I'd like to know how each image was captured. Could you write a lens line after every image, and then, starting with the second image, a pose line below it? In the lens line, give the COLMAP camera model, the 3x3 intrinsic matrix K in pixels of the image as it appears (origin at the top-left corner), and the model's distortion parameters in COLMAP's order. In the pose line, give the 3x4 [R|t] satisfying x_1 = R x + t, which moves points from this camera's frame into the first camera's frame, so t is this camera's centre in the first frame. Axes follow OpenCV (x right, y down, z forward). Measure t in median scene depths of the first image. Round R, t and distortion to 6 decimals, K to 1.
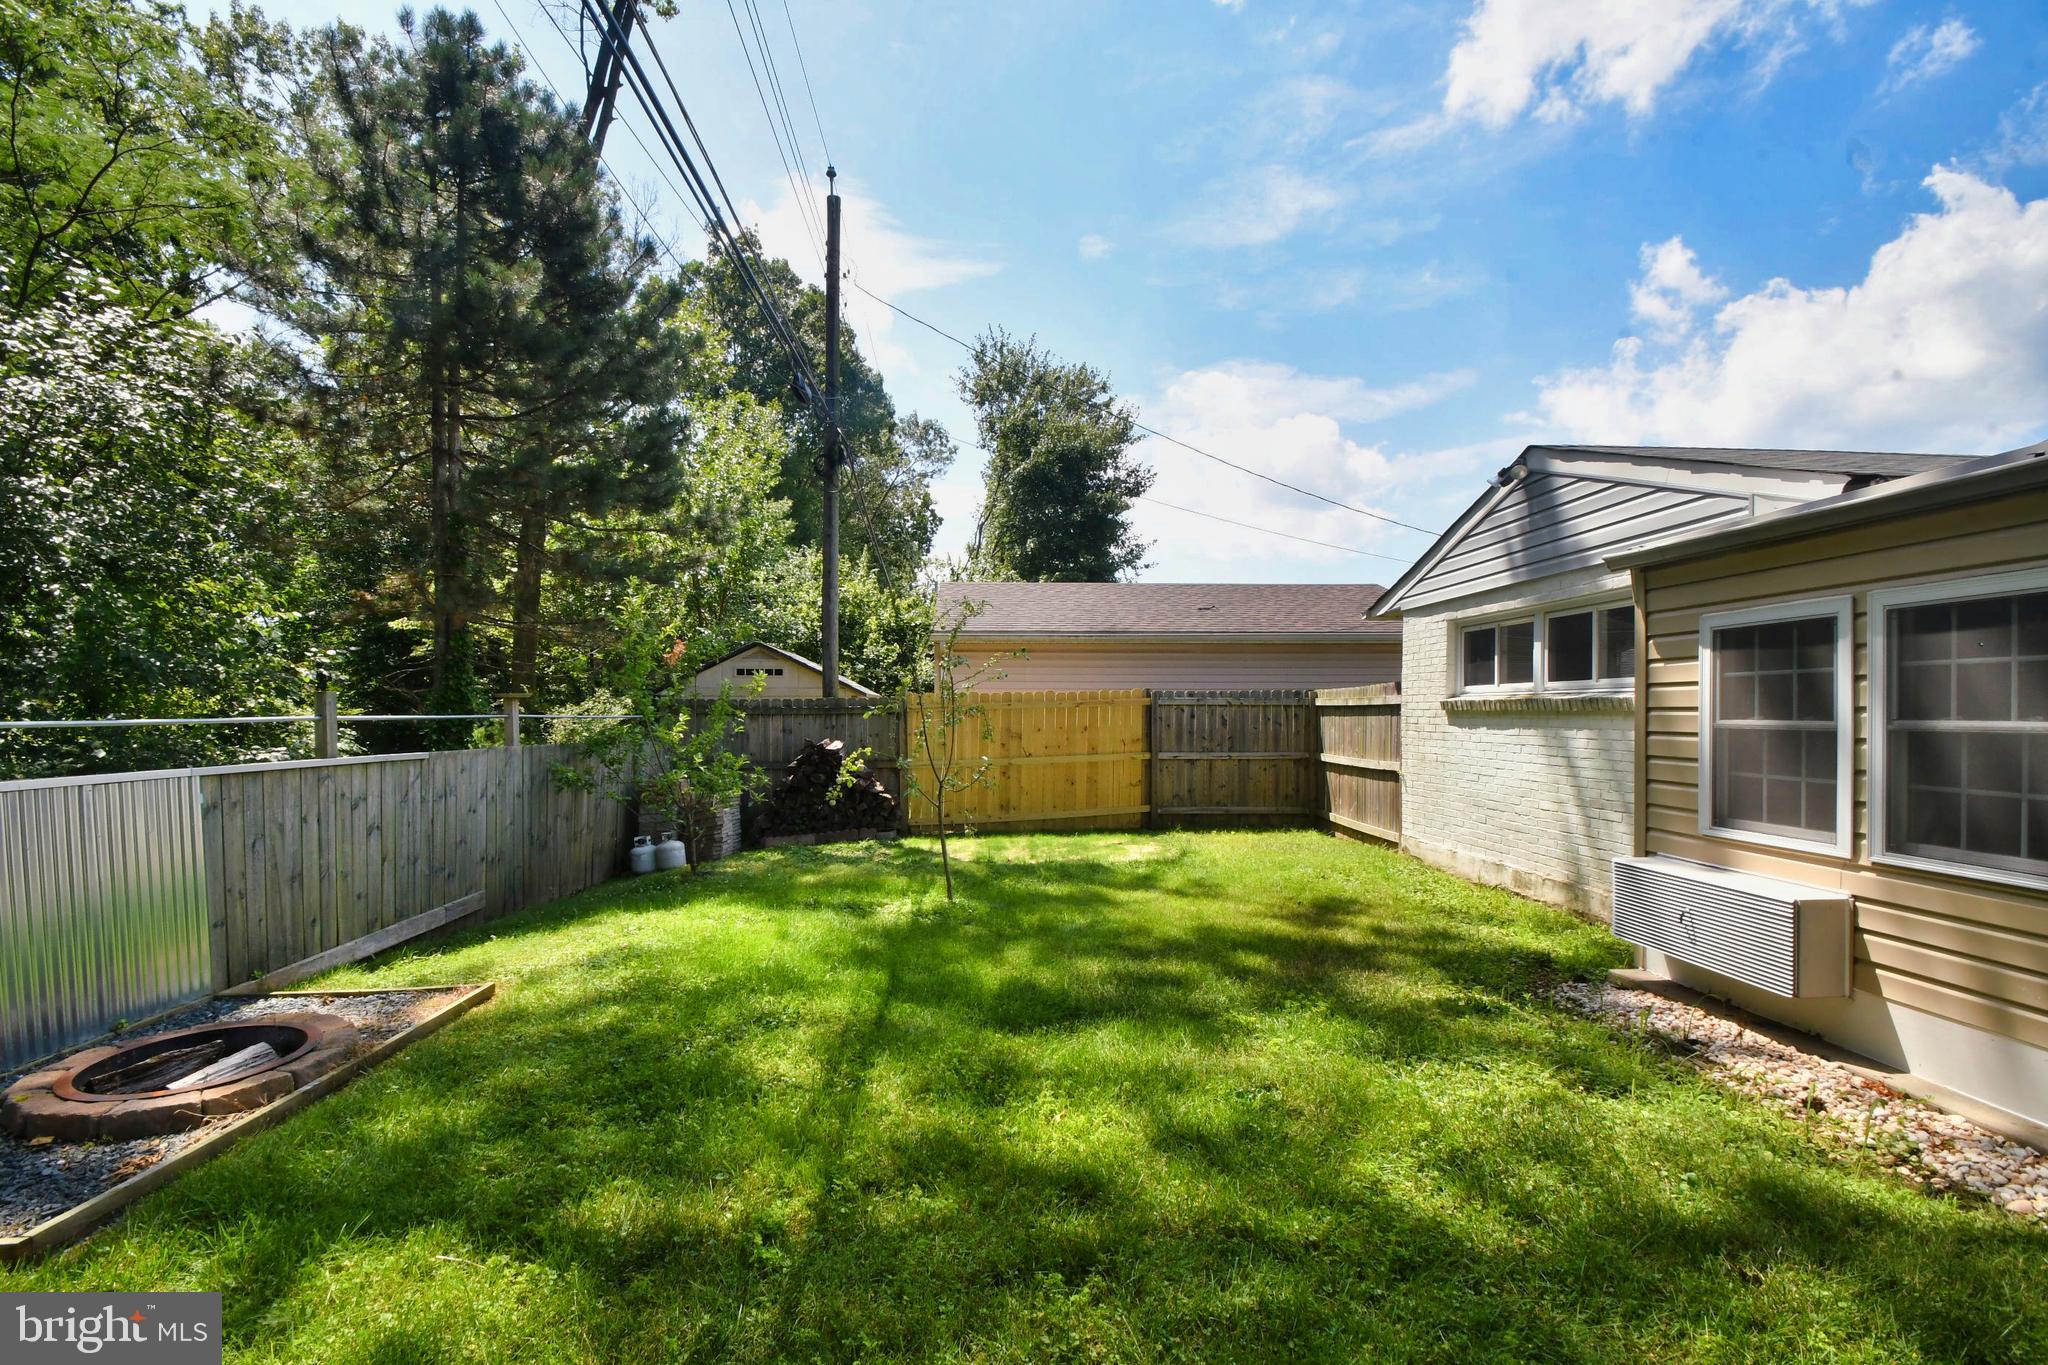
lens RADIAL K [[903.3, 0, 995.9], [0, 903.3, 713.1], [0, 0, 1]] dist [0.035458, -0.024235]
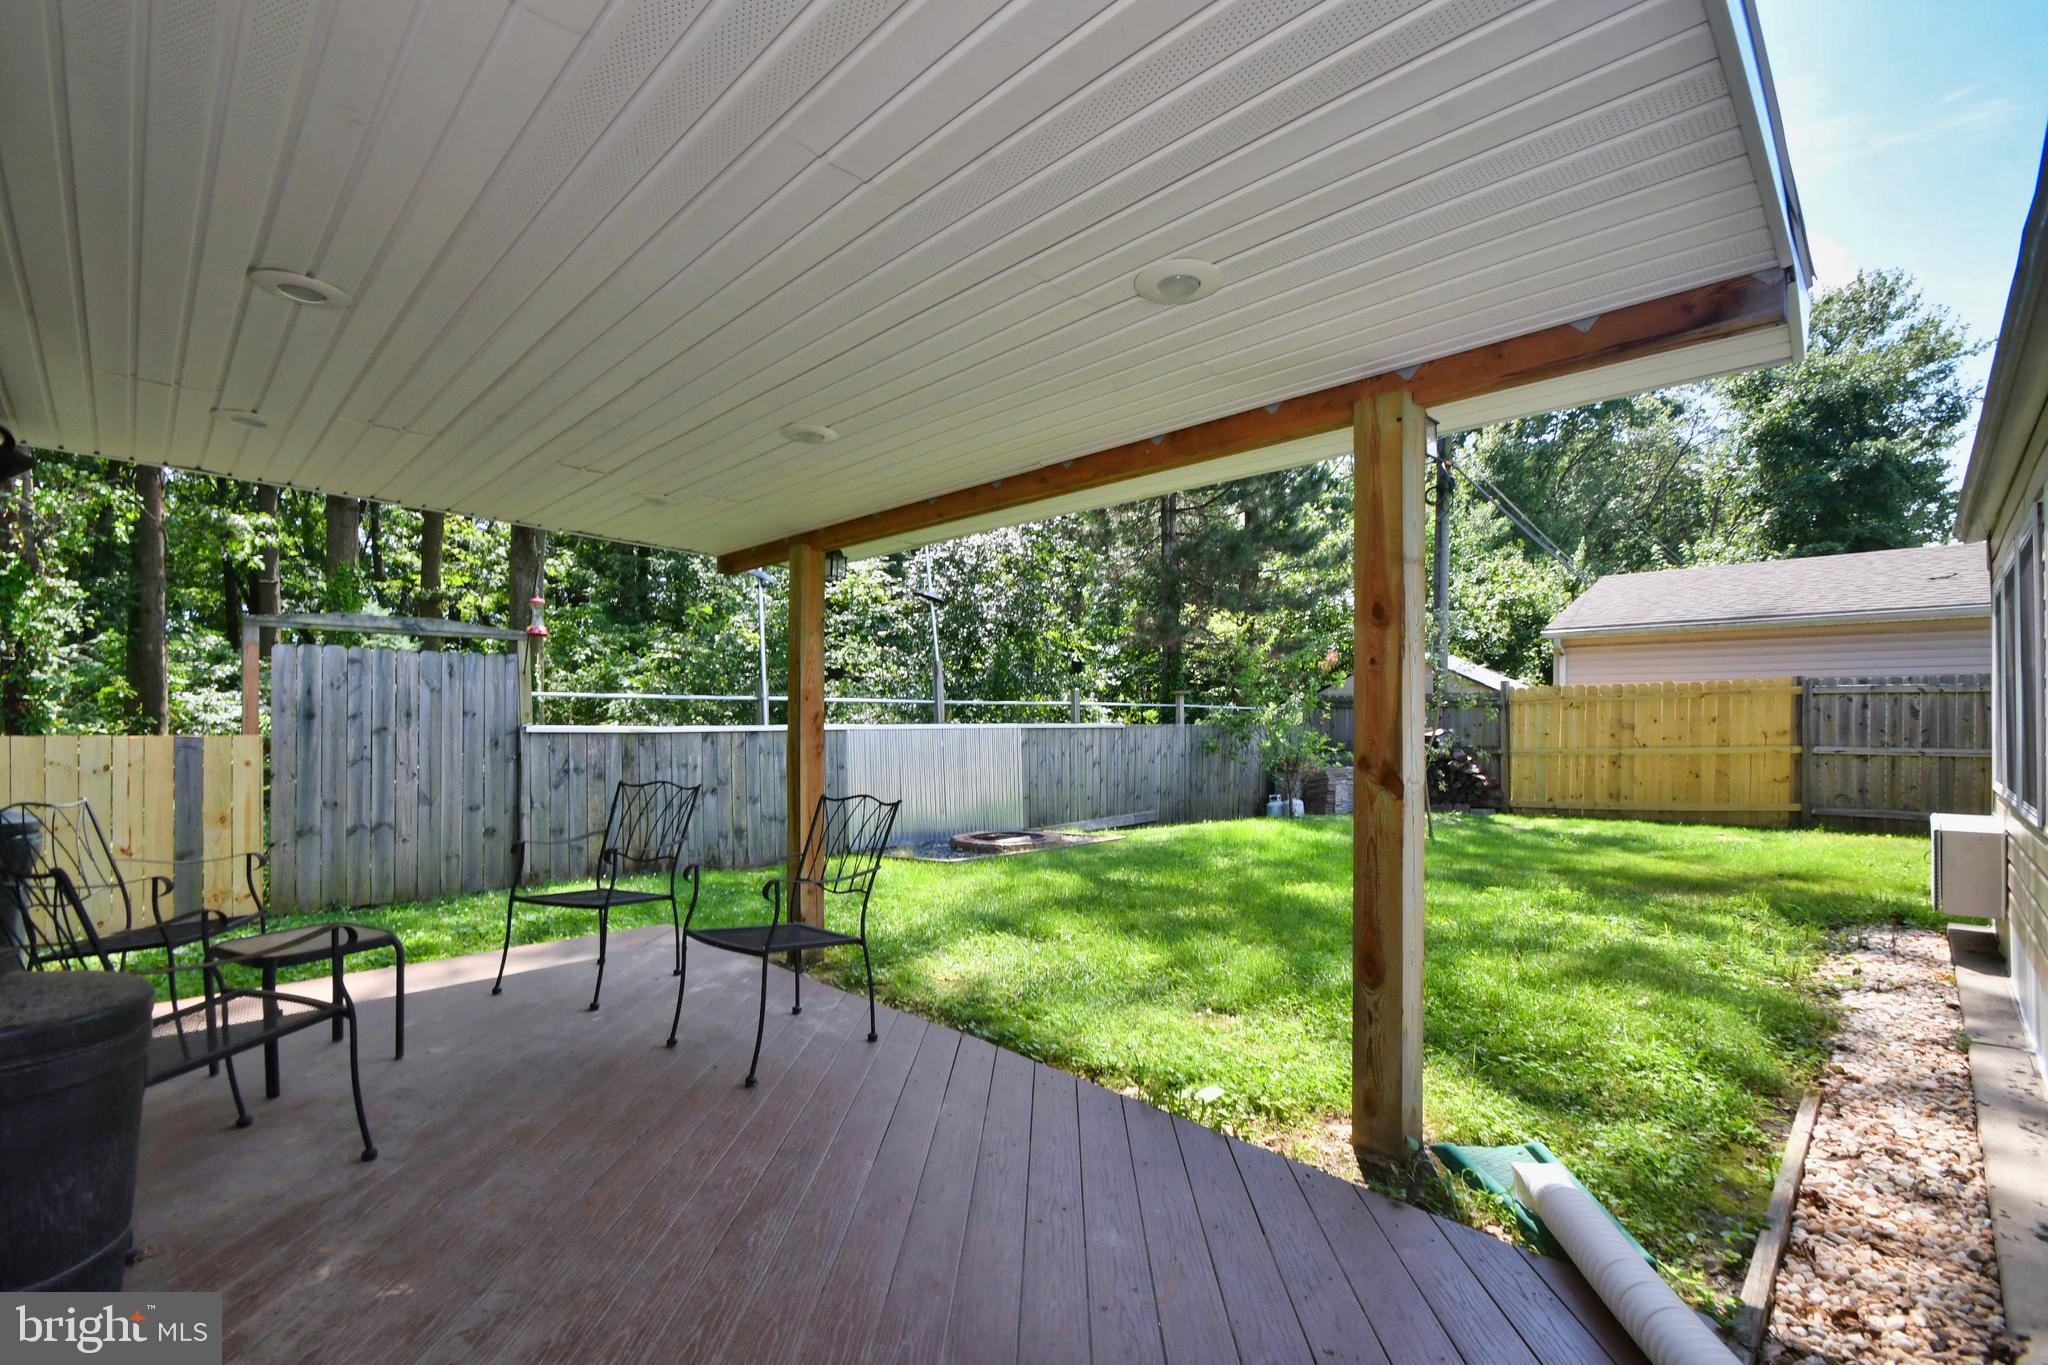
lens RADIAL K [[891.5, 0, 1000.6], [0, 891.5, 718.0], [0, 0, 1]] dist [0.010401, -0.009572]
pose [[0.684453, 0.002862, -0.729052, 0.275582], [-0.005647, 0.999983, -0.001376, 0.021256], [0.729036, 0.005058, 0.684457, -0.204750]]
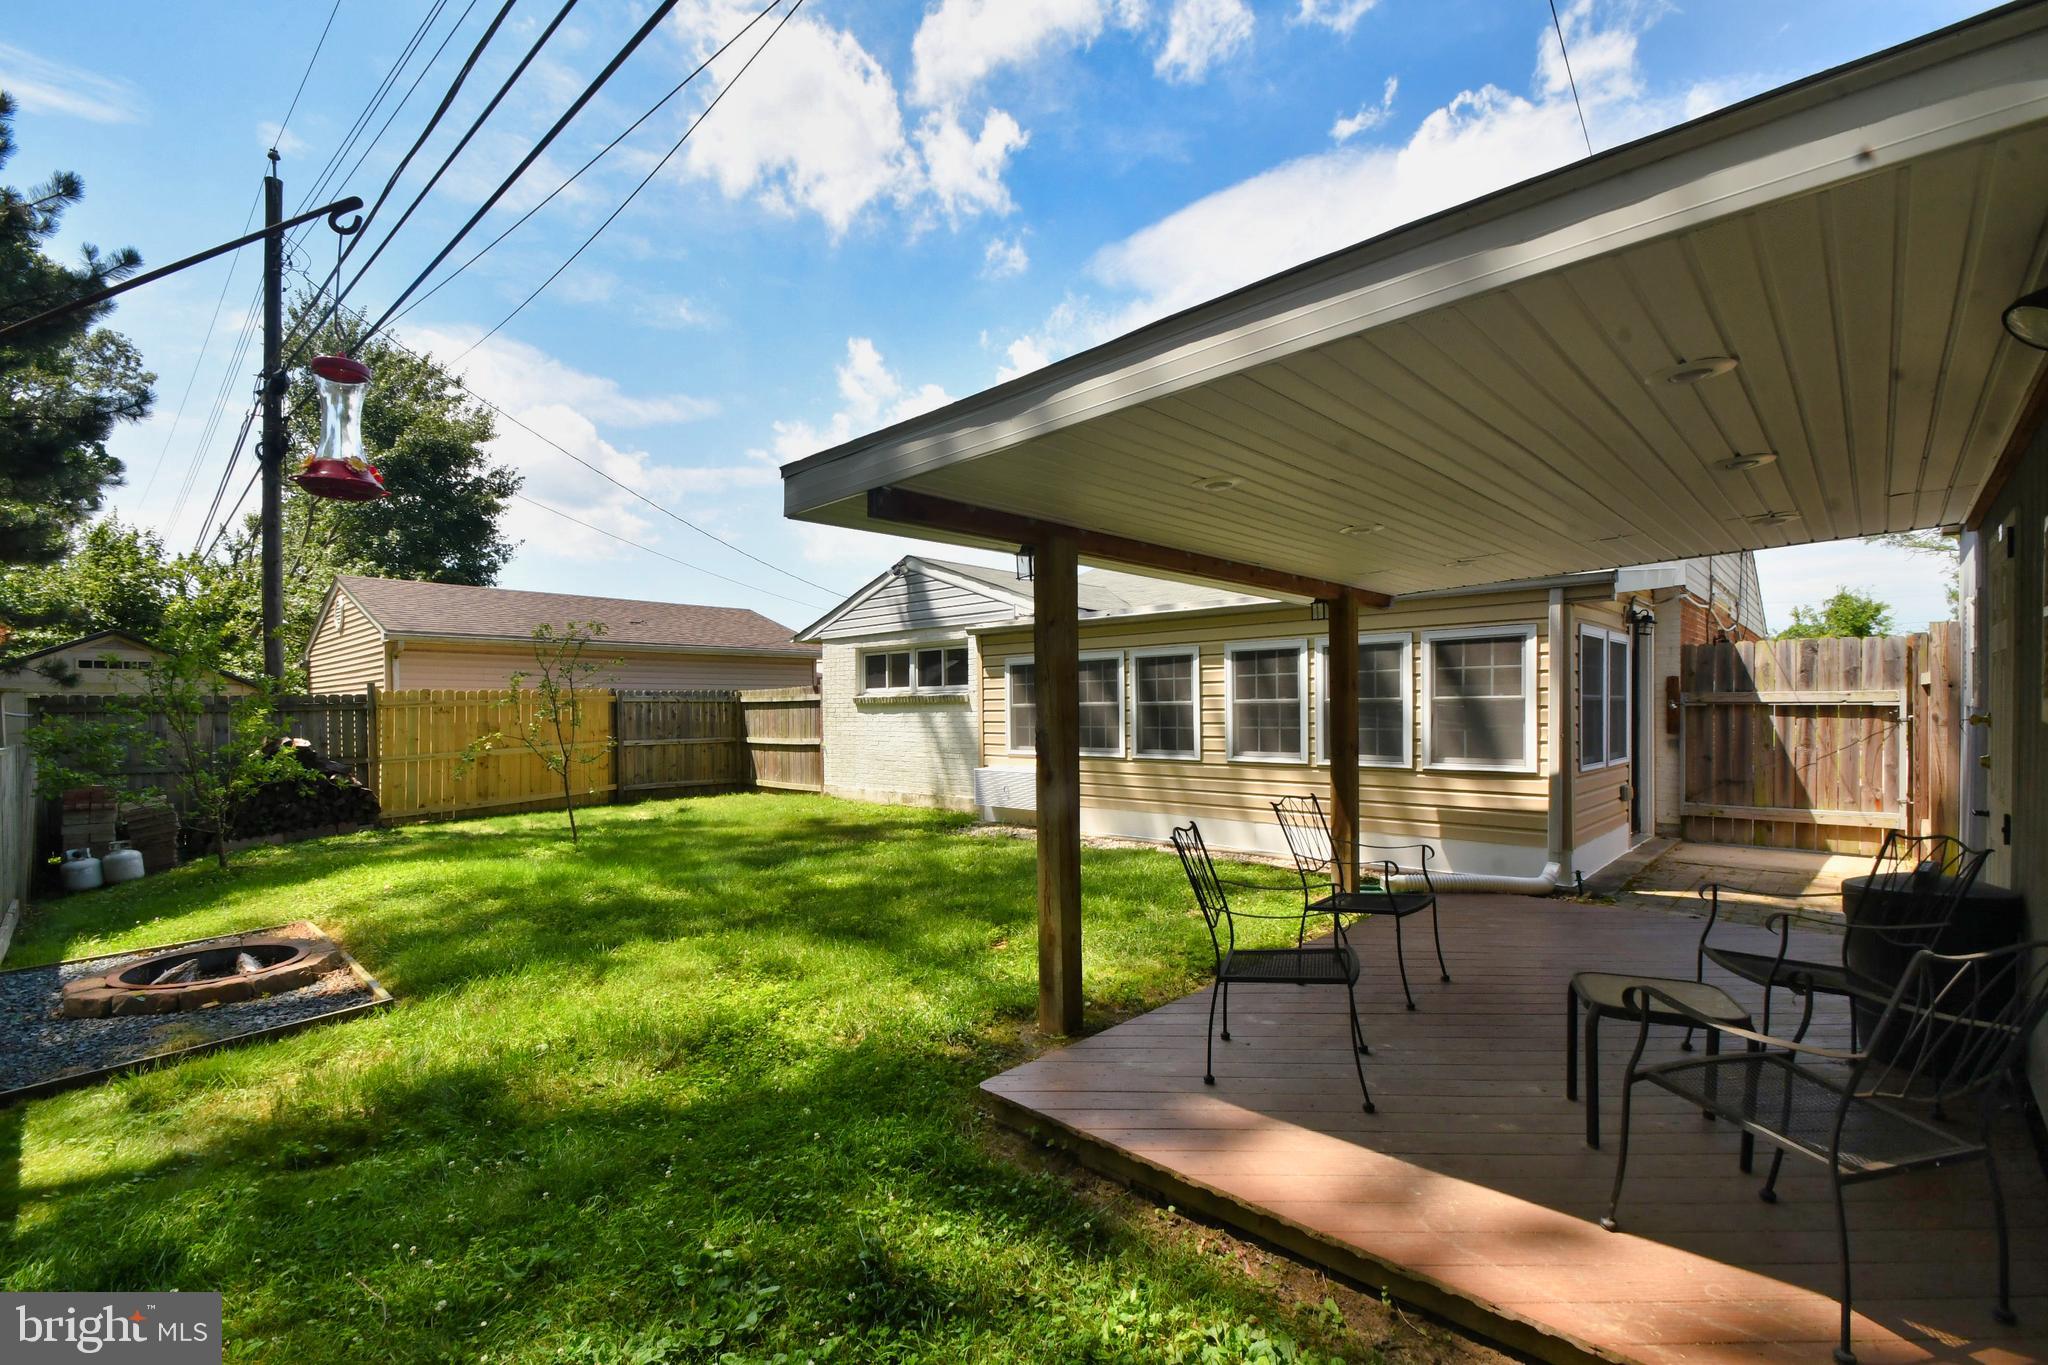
lens RADIAL K [[908.1, 0, 992.5], [0, 908.1, 718.9], [0, 0, 1]] dist [0.017200, -0.017693]
pose [[0.712090, -0.013249, 0.701963, -0.328284], [0.010598, 0.999911, 0.008121, 0.009596], [-0.702008, 0.001657, 0.712167, -0.227282]]
